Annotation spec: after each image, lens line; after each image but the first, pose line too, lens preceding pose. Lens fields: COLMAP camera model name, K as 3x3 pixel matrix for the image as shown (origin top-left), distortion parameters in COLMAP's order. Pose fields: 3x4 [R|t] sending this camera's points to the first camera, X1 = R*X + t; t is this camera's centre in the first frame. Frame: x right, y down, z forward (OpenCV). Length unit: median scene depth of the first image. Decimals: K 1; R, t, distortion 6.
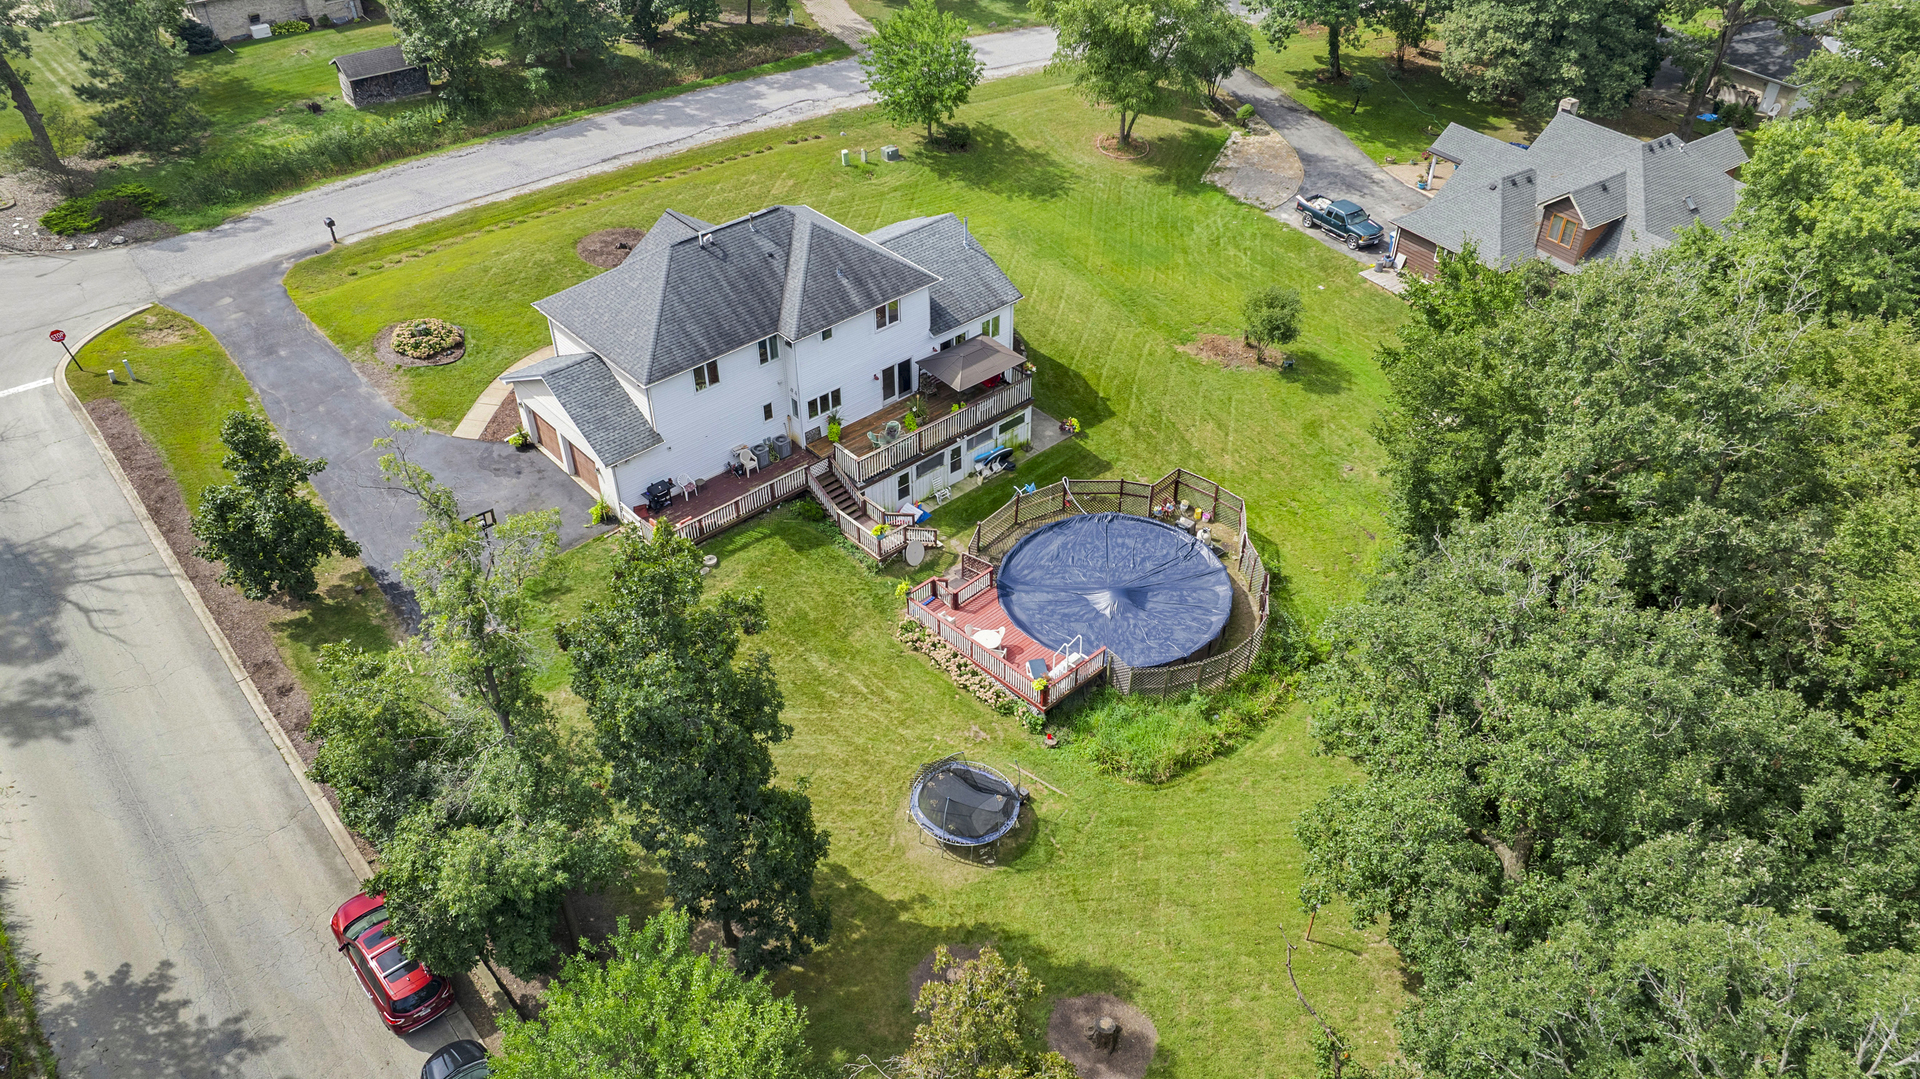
lens RADIAL K [[1317.6, 0, 960.0], [0, 1317.6, 539.5], [0, 0, 1]] dist [-0.020211, -0.001153]
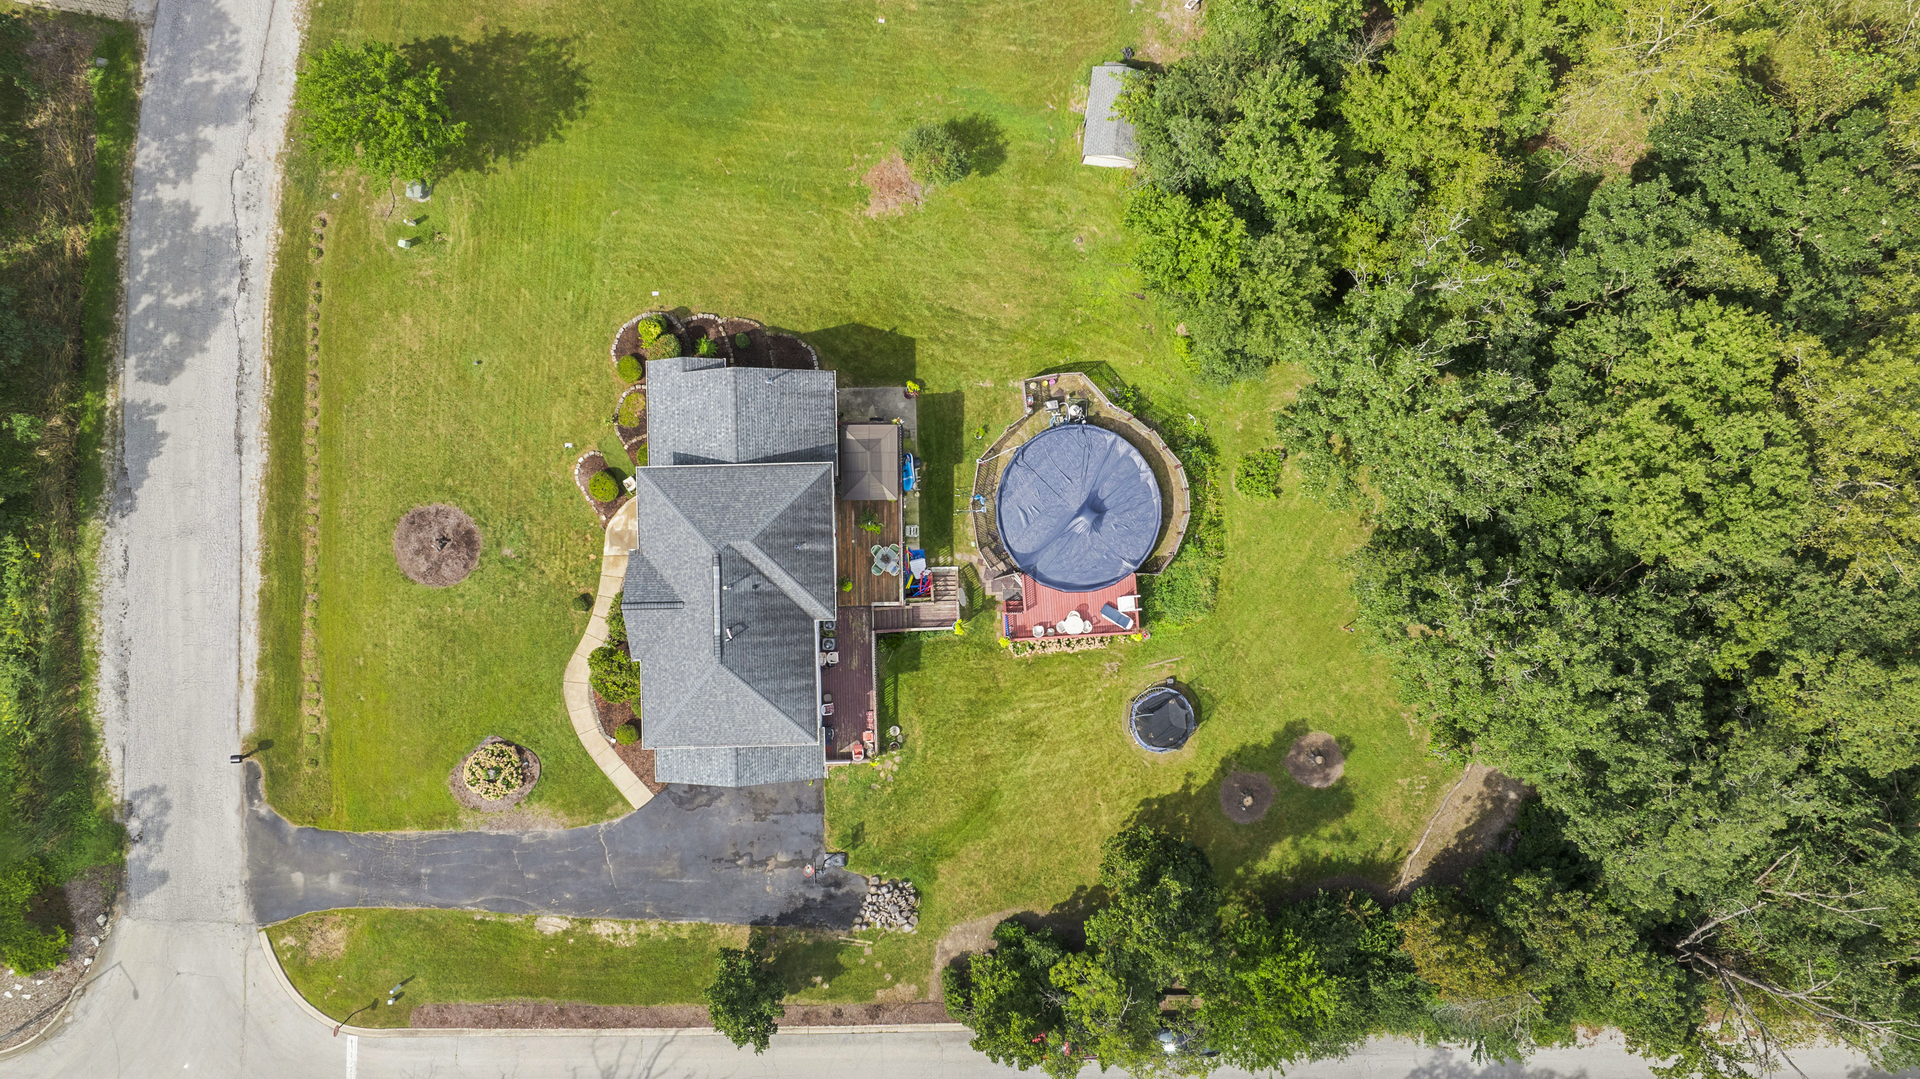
lens RADIAL K [[1317.6, 0, 960.0], [0, 1317.6, 539.5], [0, 0, 1]] dist [-0.020211, -0.001153]
pose [[0.651050, -0.759031, 0.002331, 0.005379], [0.485858, 0.419095, 0.767008, -1.020361], [-0.583160, -0.498228, 0.641633, 0.150010]]
